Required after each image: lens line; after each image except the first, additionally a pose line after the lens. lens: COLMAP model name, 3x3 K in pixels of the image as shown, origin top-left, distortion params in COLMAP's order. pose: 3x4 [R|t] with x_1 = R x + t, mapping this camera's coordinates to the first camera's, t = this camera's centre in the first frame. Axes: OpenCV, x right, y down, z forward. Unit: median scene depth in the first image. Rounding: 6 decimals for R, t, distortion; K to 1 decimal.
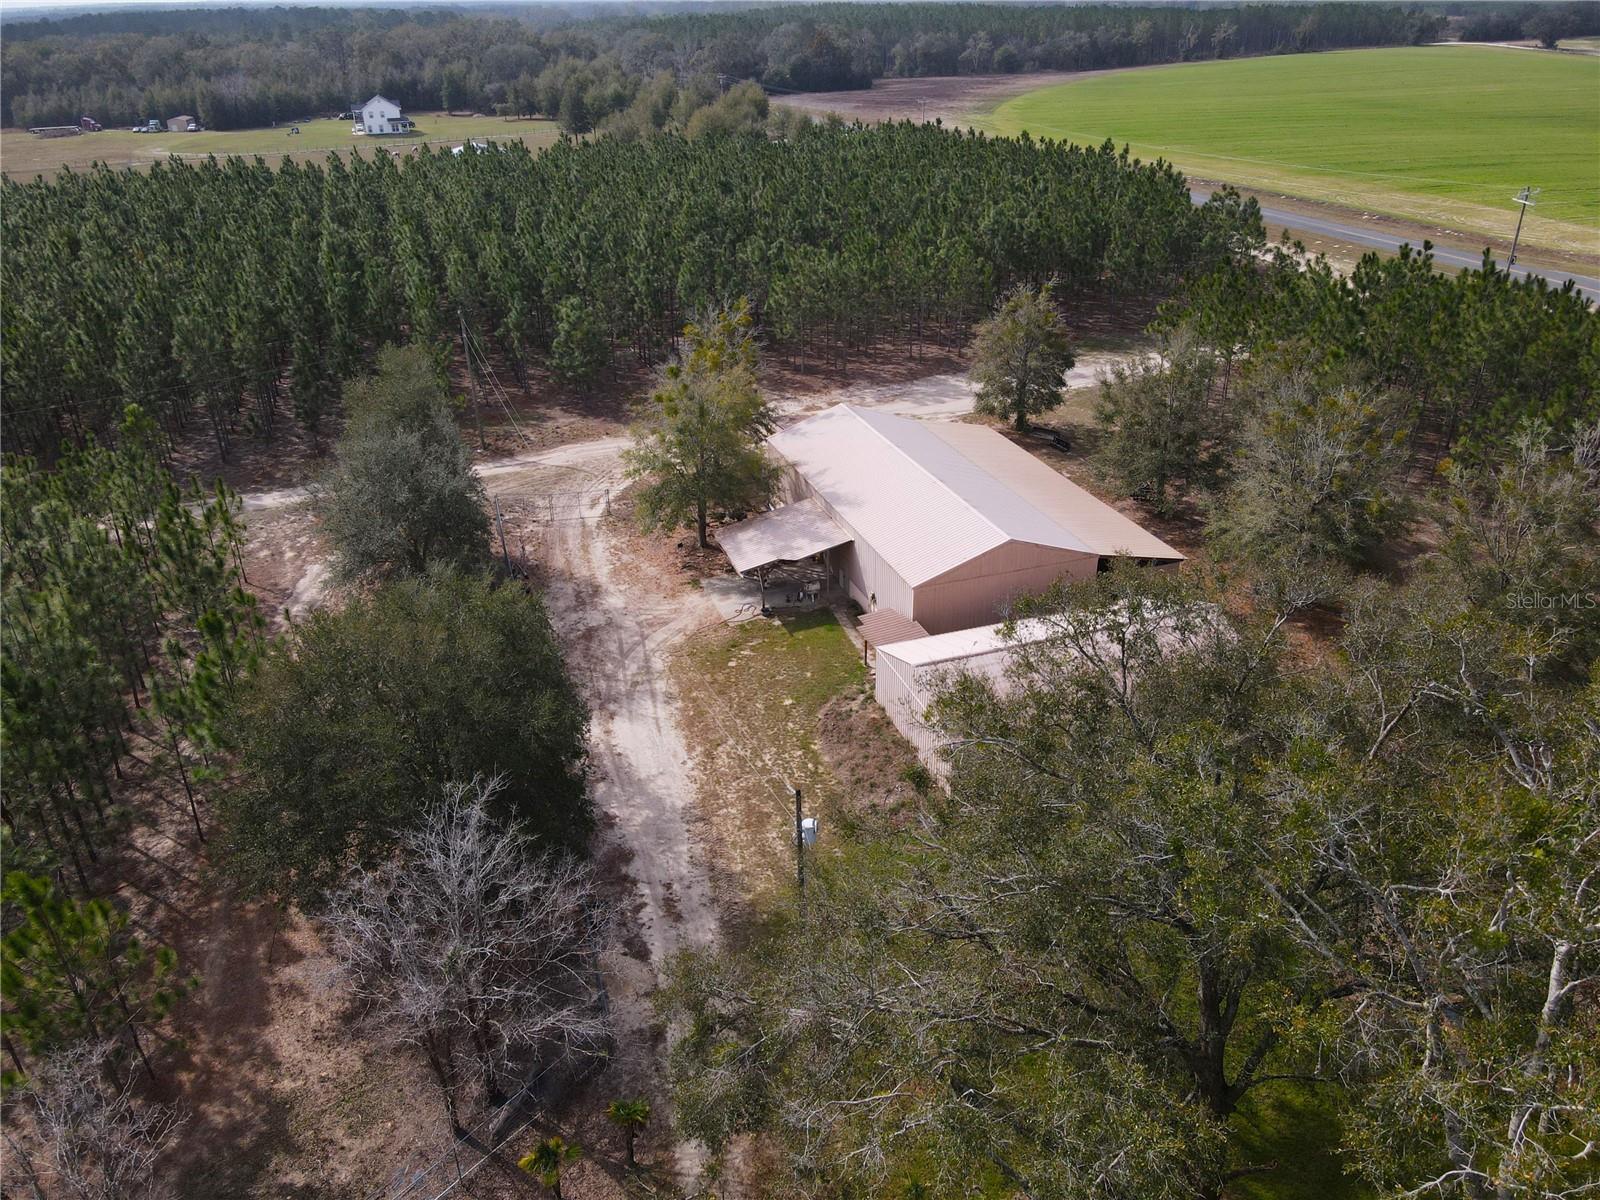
lens RADIAL K [[1203.3, 0, 800.0], [0, 1203.3, 600.0], [0, 0, 1]] dist [0.006599, 0.006733]
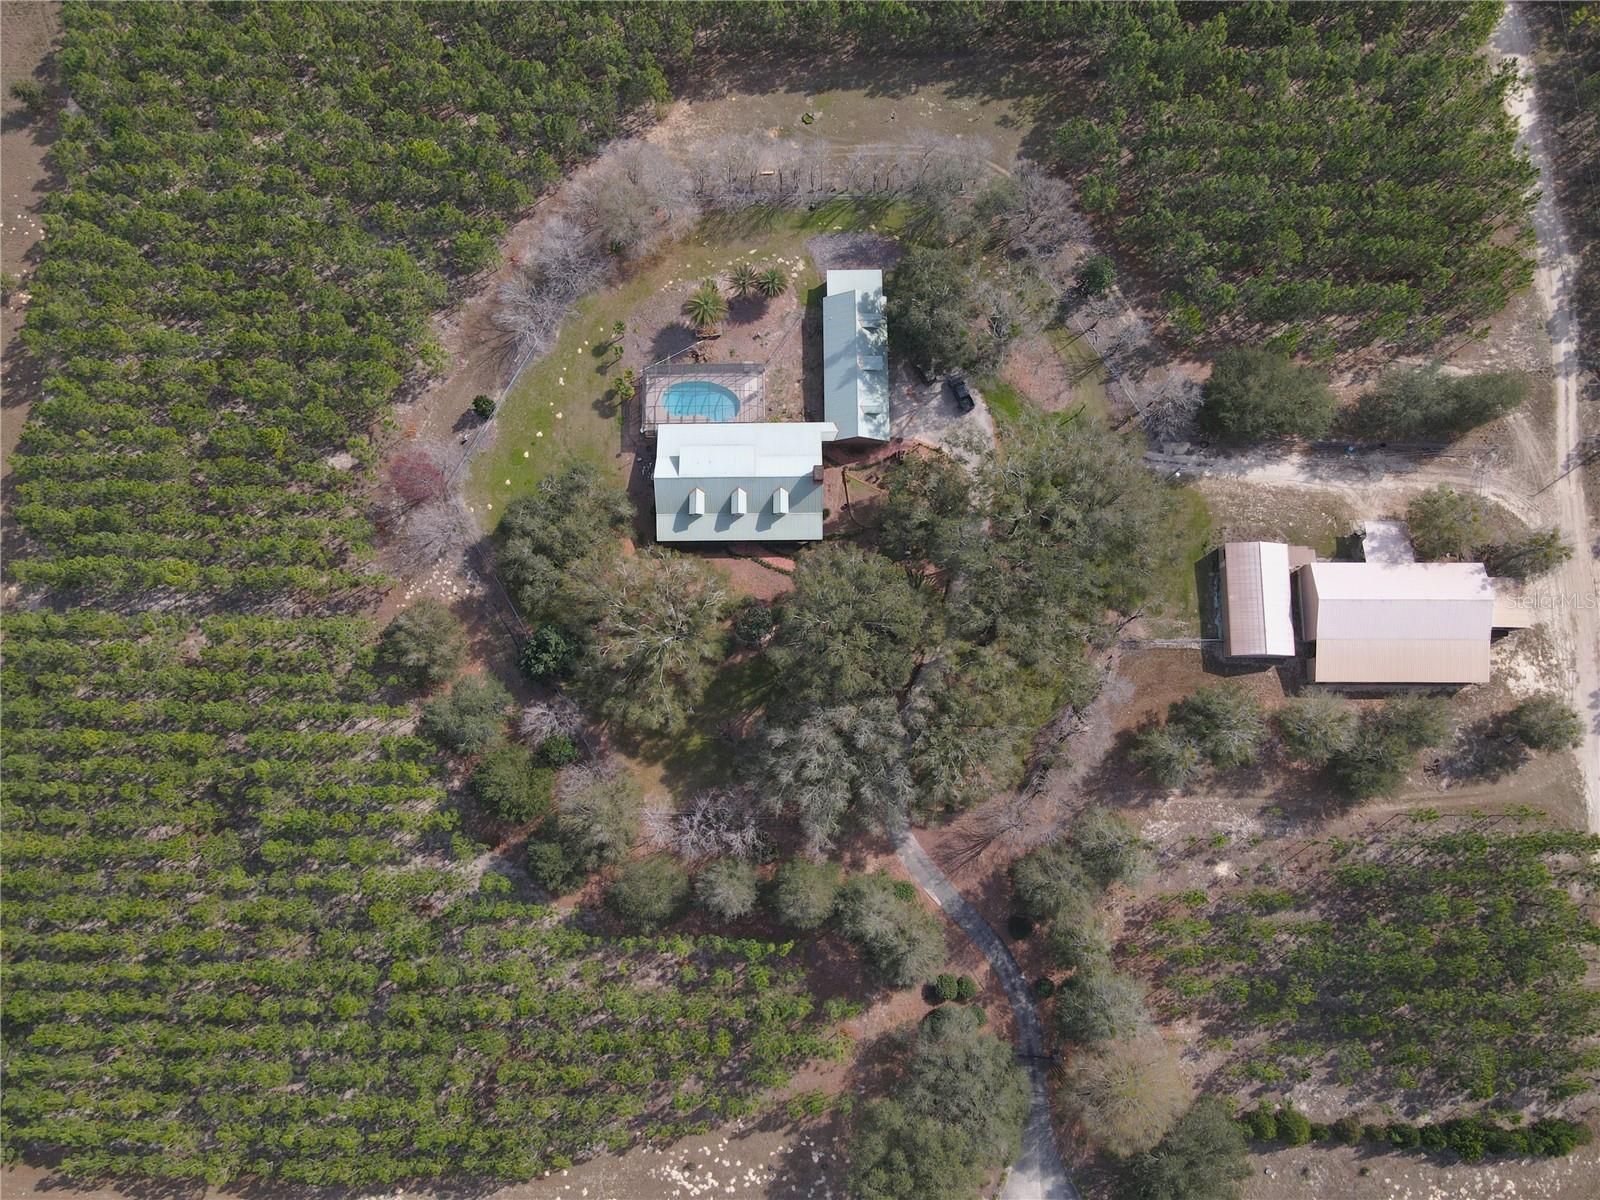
lens RADIAL K [[1203.3, 0, 800.0], [0, 1203.3, 600.0], [0, 0, 1]] dist [0.006599, 0.006733]
pose [[-0.330988, 0.933700, -0.136566, 0.703824], [-0.414288, -0.013756, 0.910042, -1.540968], [0.847828, 0.357791, 0.391374, -0.767545]]
